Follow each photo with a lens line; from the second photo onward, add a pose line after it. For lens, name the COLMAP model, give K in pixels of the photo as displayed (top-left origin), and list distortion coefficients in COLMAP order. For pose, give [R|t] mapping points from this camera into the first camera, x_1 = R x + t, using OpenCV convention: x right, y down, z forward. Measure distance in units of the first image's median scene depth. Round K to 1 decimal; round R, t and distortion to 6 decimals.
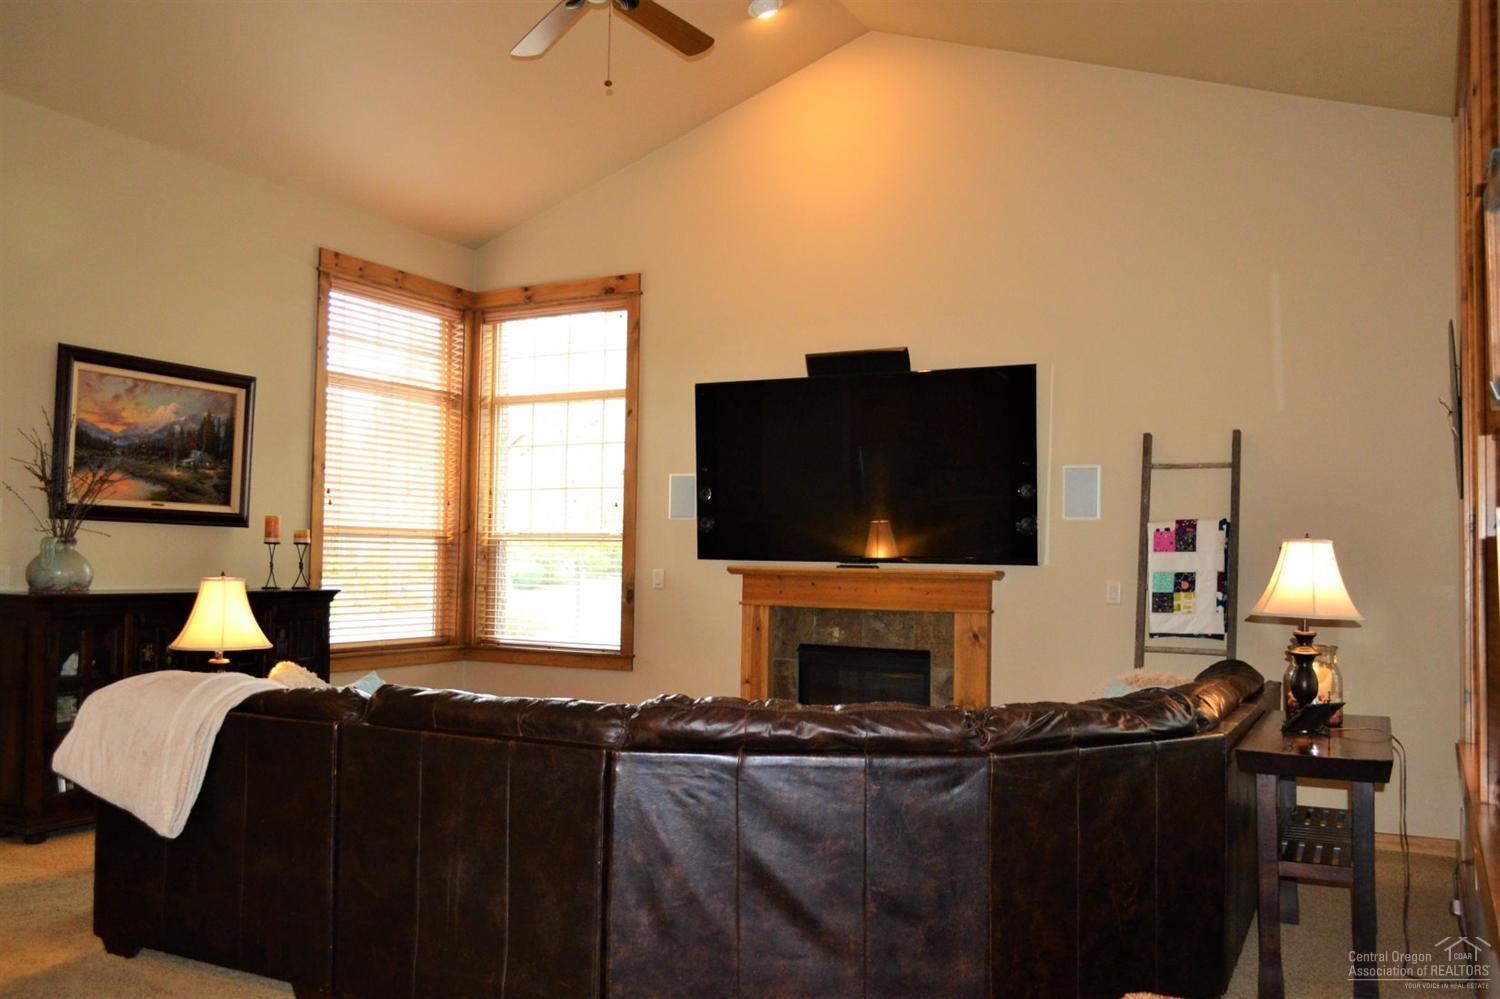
lens RADIAL K [[1242.3, 0, 754.1], [0, 1242.3, 500.2], [0, 0, 1]] dist [-0.003996, 0.012793]
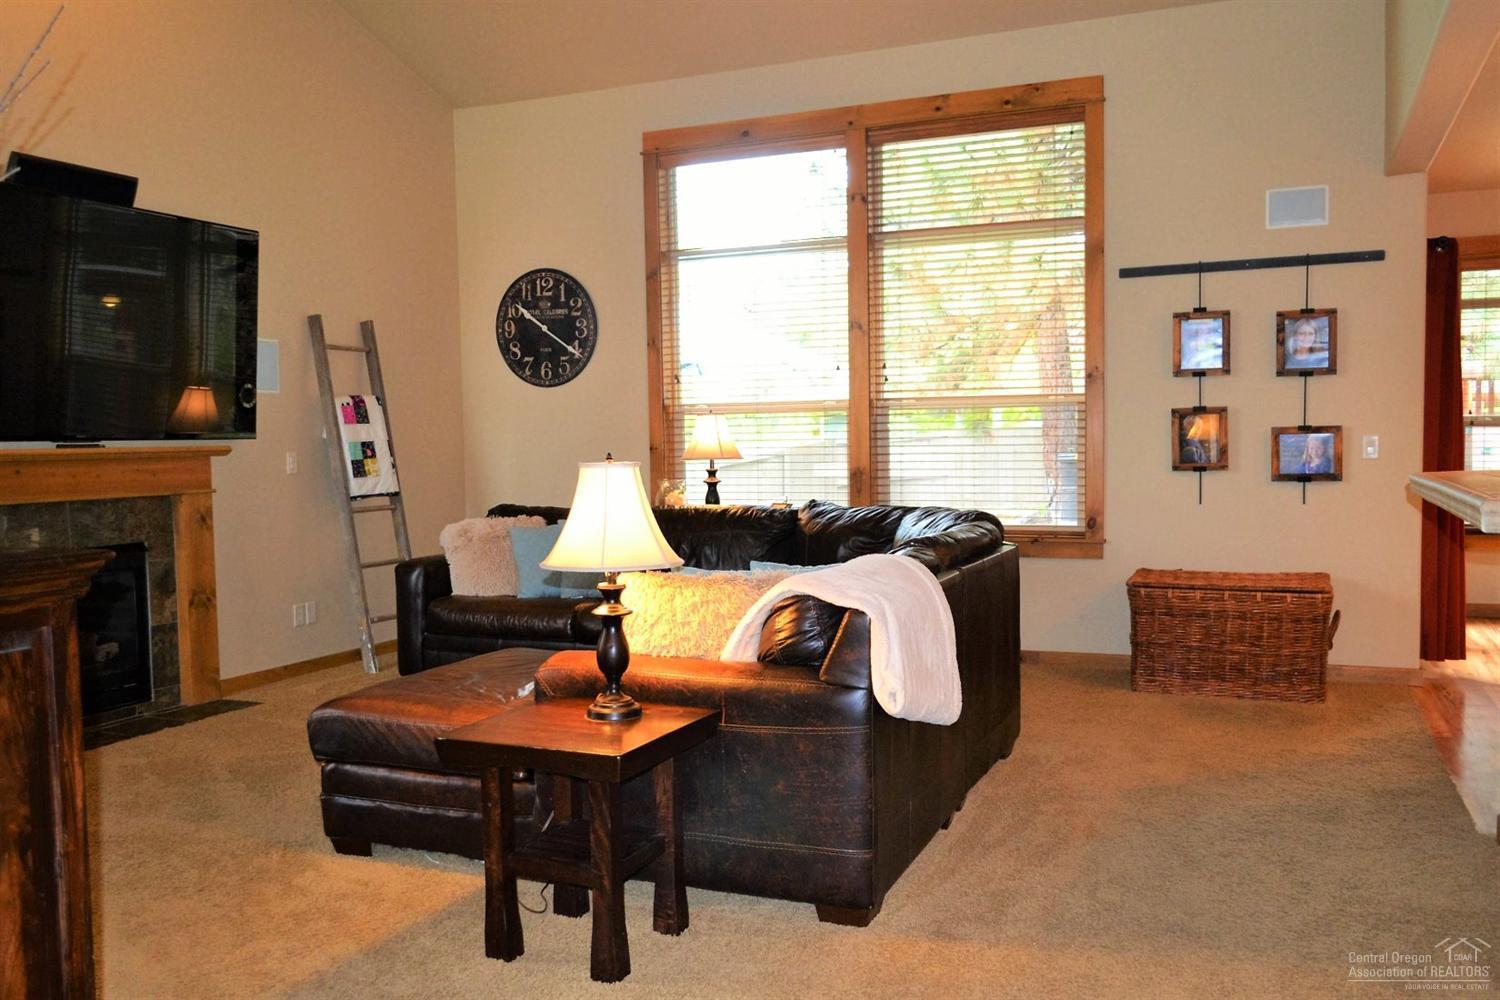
lens RADIAL K [[1242.3, 0, 753.0], [0, 1242.3, 498.6], [0, 0, 1]] dist [-0.003996, 0.012793]
pose [[-0.100596, -0.063104, 0.992924, -1.338003], [-0.033577, 0.997633, 0.060002, 0.047230], [-0.994361, -0.027304, -0.102477, 1.207463]]
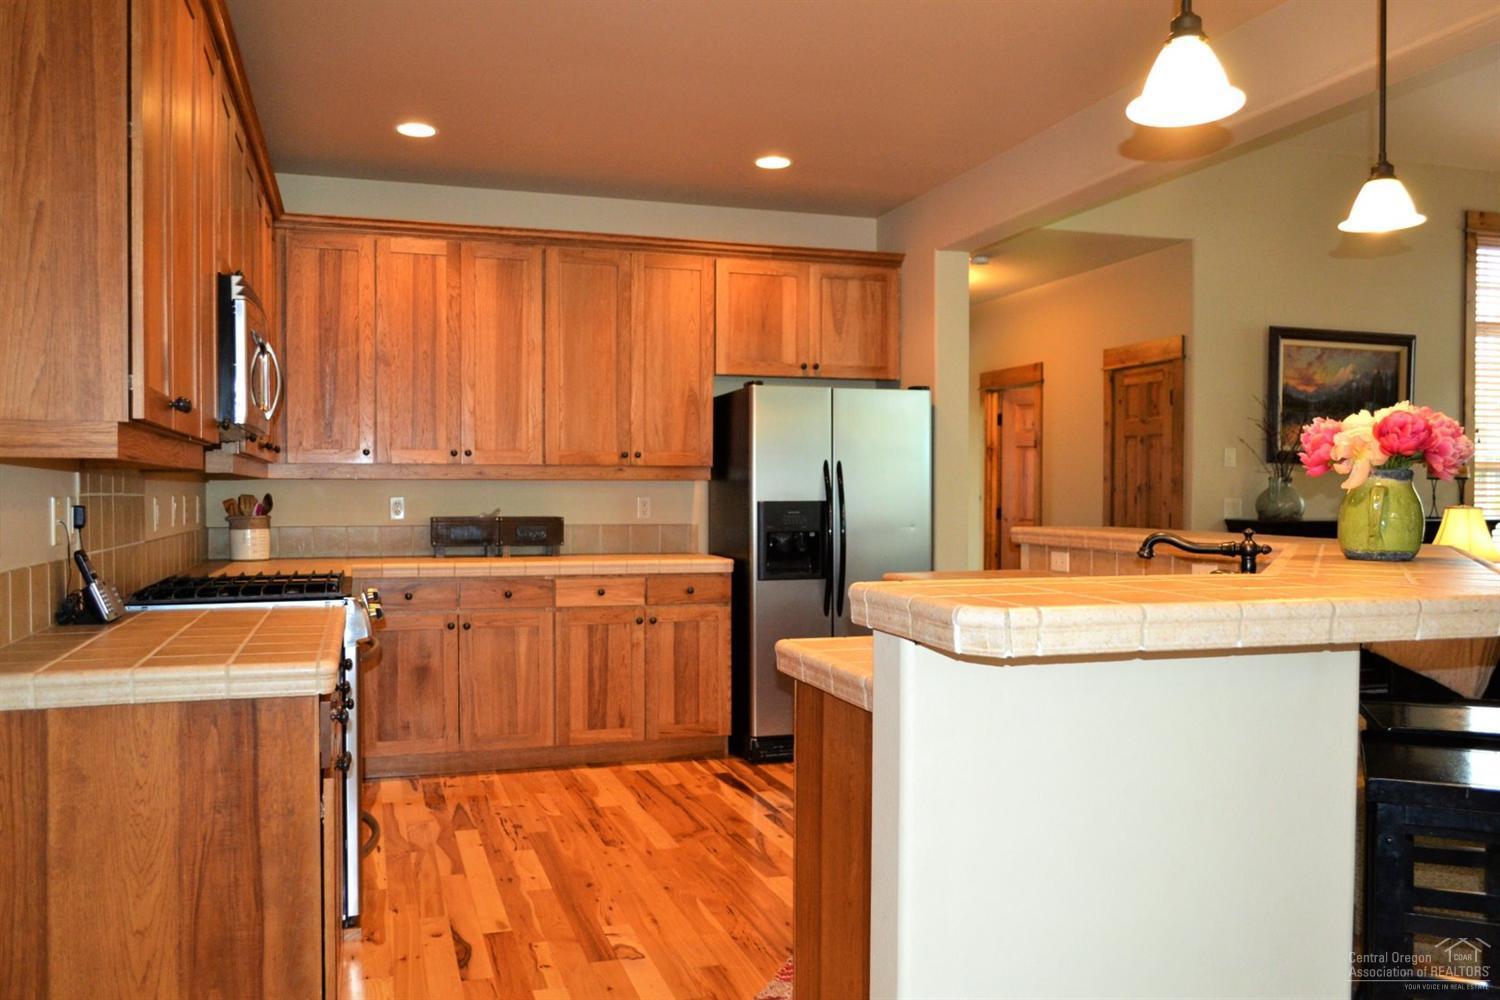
lens RADIAL K [[1242.3, 0, 754.0], [0, 1242.3, 503.5], [0, 0, 1]] dist [-0.003996, 0.012793]
pose [[0.727571, -0.005813, -0.686008, -0.053244], [0.040915, 0.998552, 0.034933, -0.007784], [0.684812, -0.053484, 0.726755, -0.249168]]
